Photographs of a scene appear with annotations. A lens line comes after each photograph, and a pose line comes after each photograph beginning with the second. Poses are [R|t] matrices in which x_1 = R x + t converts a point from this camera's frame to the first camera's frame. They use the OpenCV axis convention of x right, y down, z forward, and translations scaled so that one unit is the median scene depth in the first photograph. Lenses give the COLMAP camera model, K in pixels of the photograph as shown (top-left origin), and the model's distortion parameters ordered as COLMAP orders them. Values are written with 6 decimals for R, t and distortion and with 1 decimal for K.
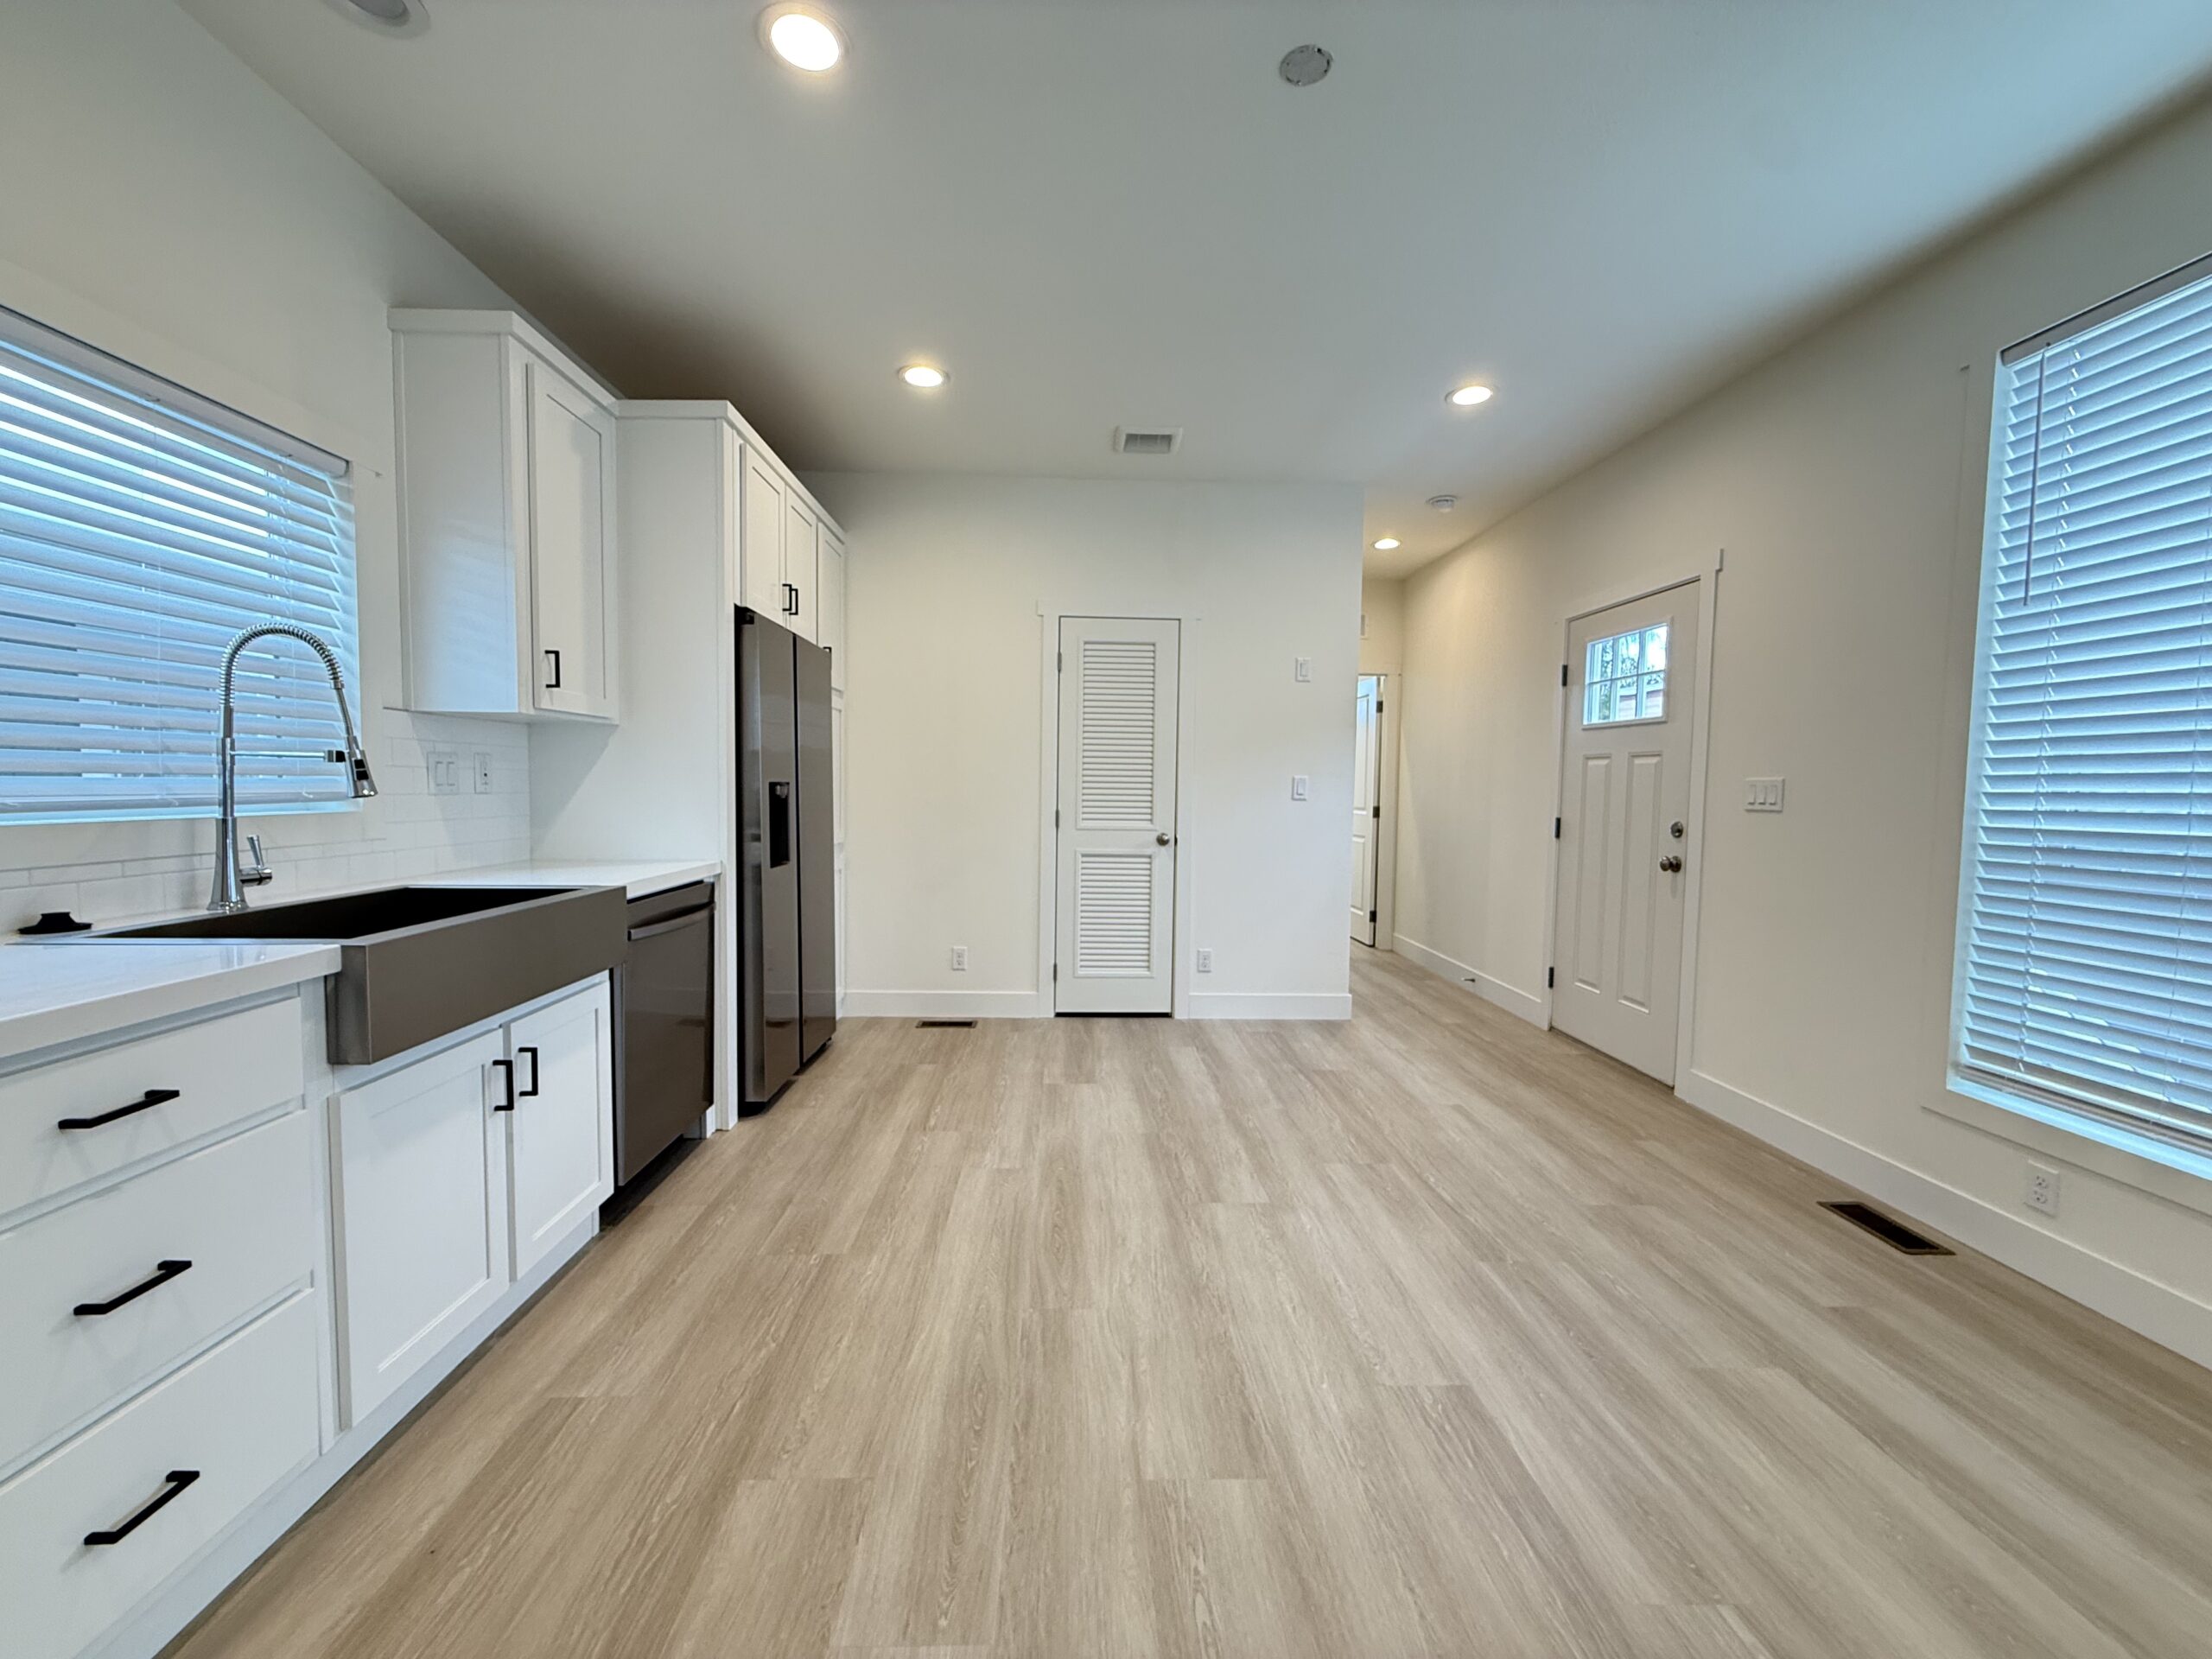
lens RADIAL K [[882.0, 0, 1100.8], [0, 882.0, 826.2], [0, 0, 1]] dist [0.000562, -0.000439]
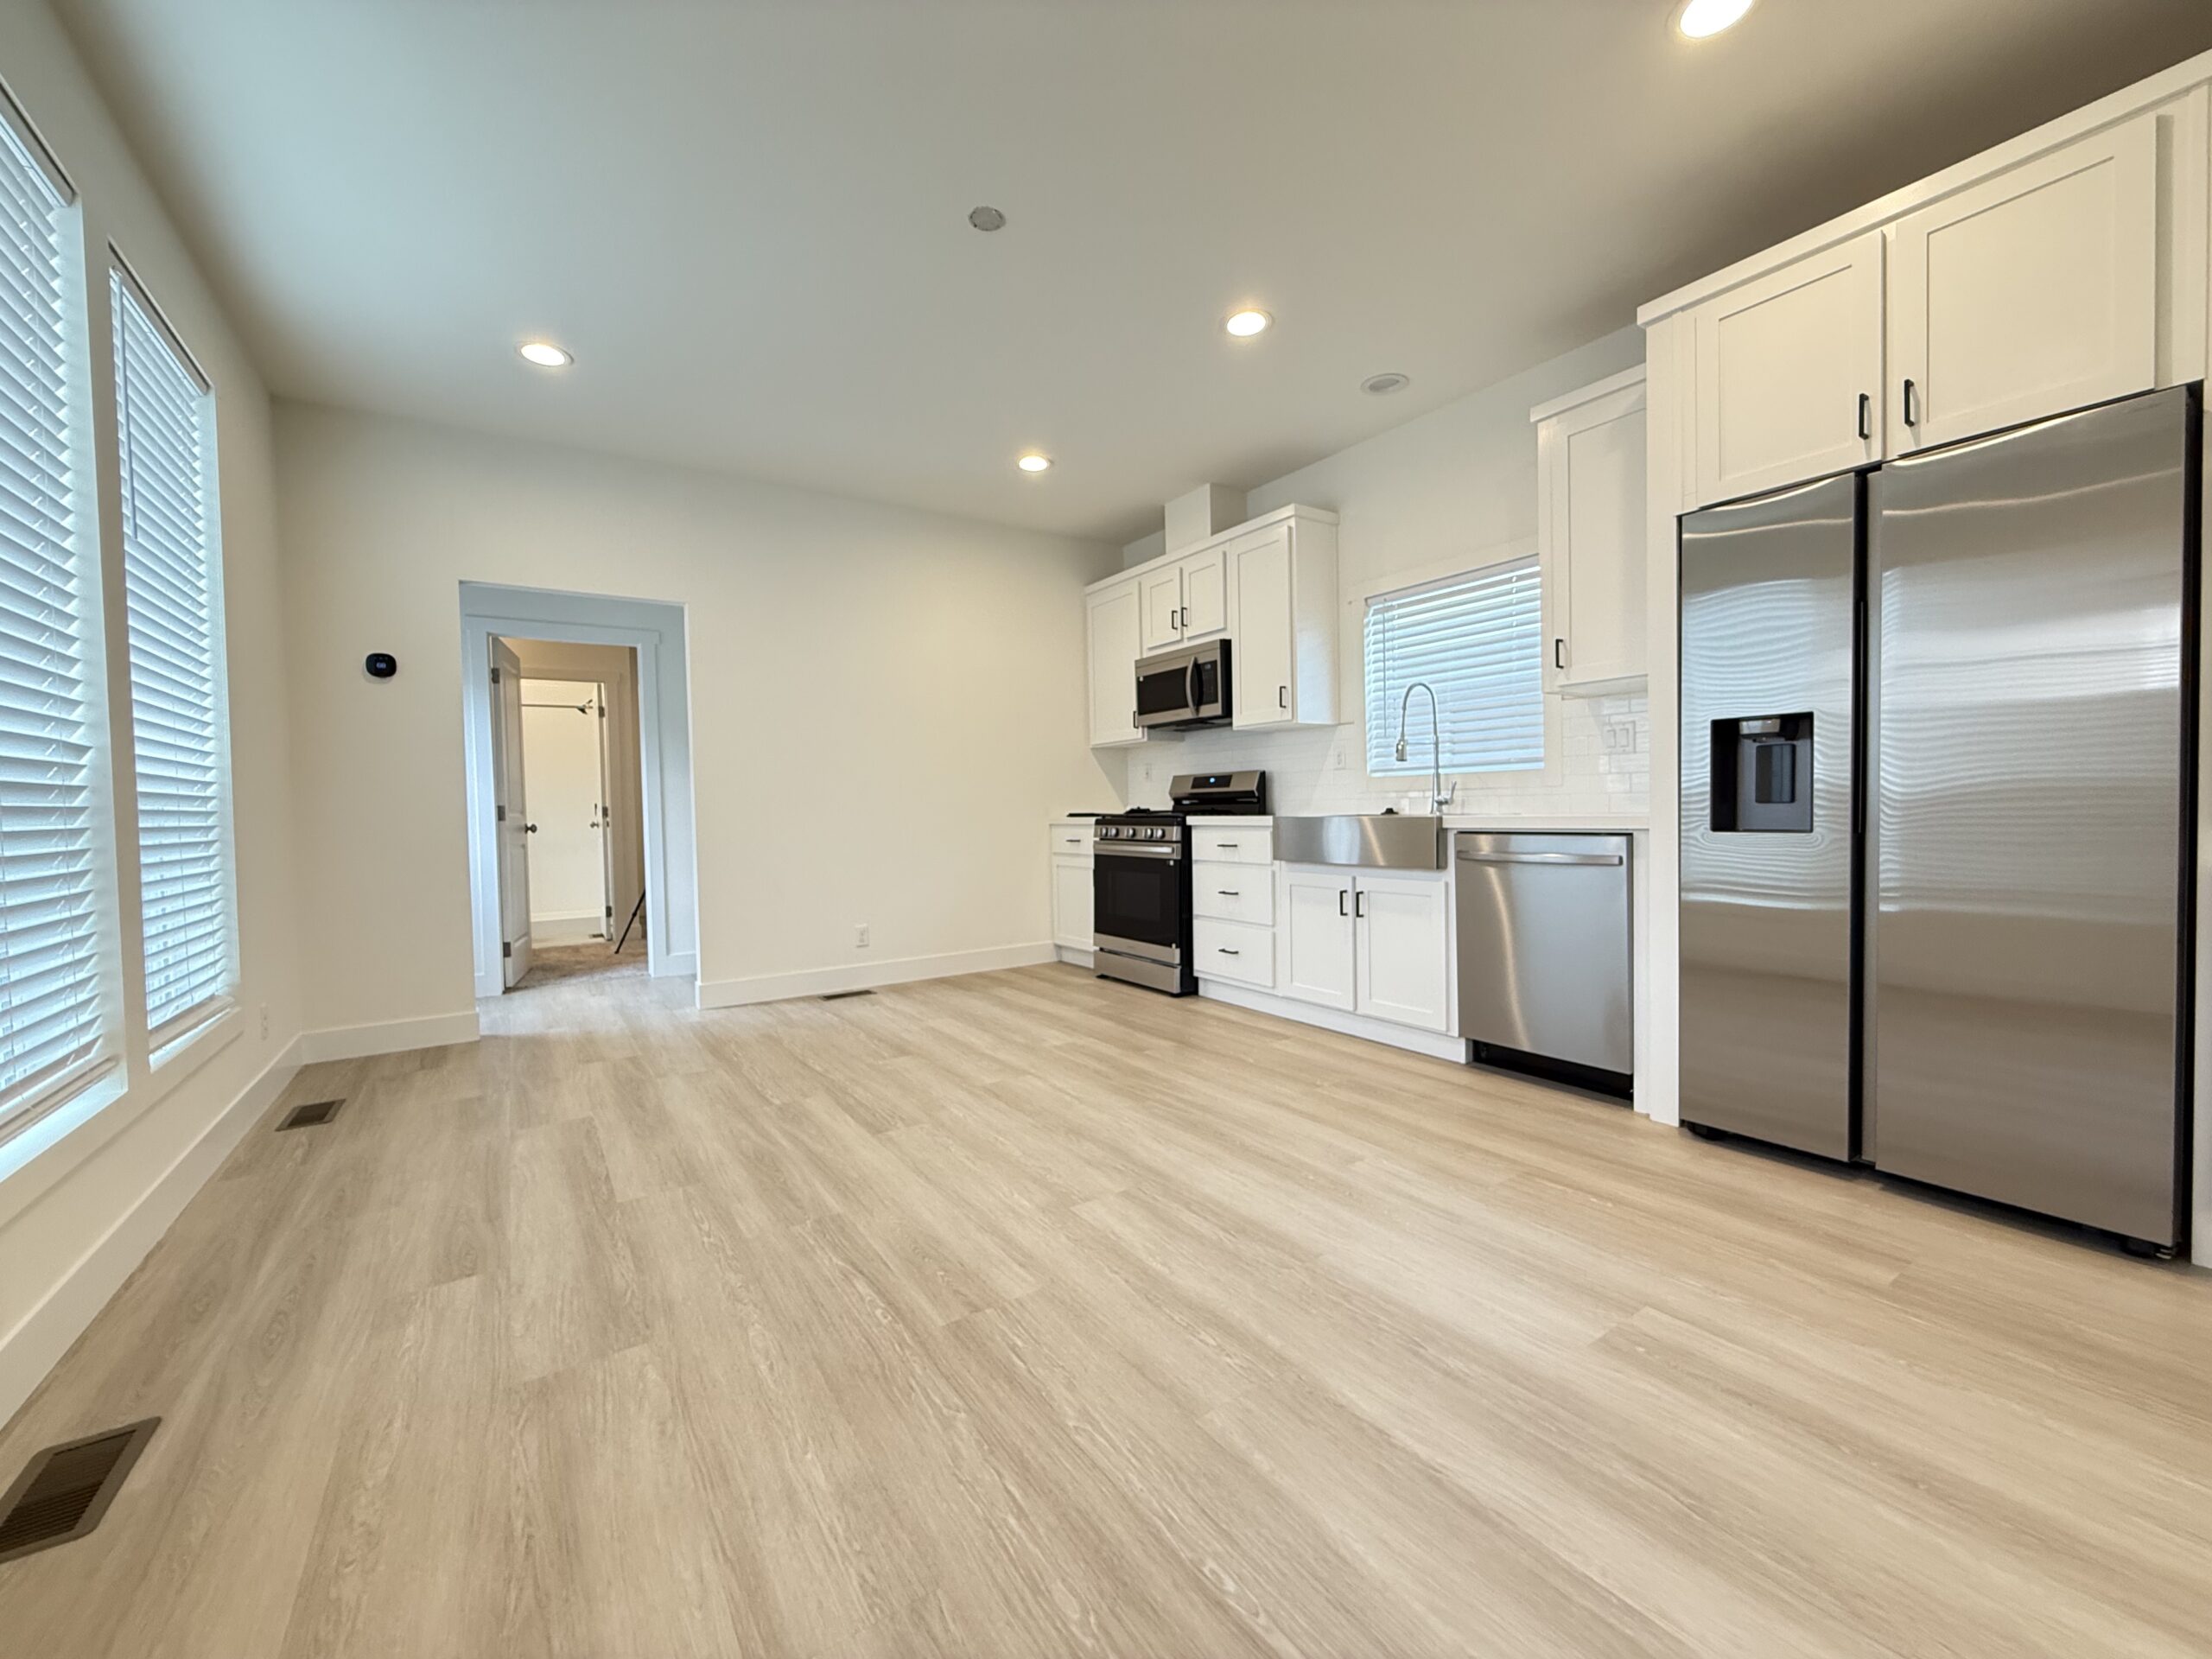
lens RADIAL K [[882.0, 0, 1096.2], [0, 882.0, 831.1], [0, 0, 1]] dist [0.000562, -0.000439]
pose [[-0.853848, 0.017637, -0.520223, 0.625911], [-0.016066, 0.998057, 0.060206, 0.012226], [0.520274, 0.059764, -0.851906, 1.770563]]
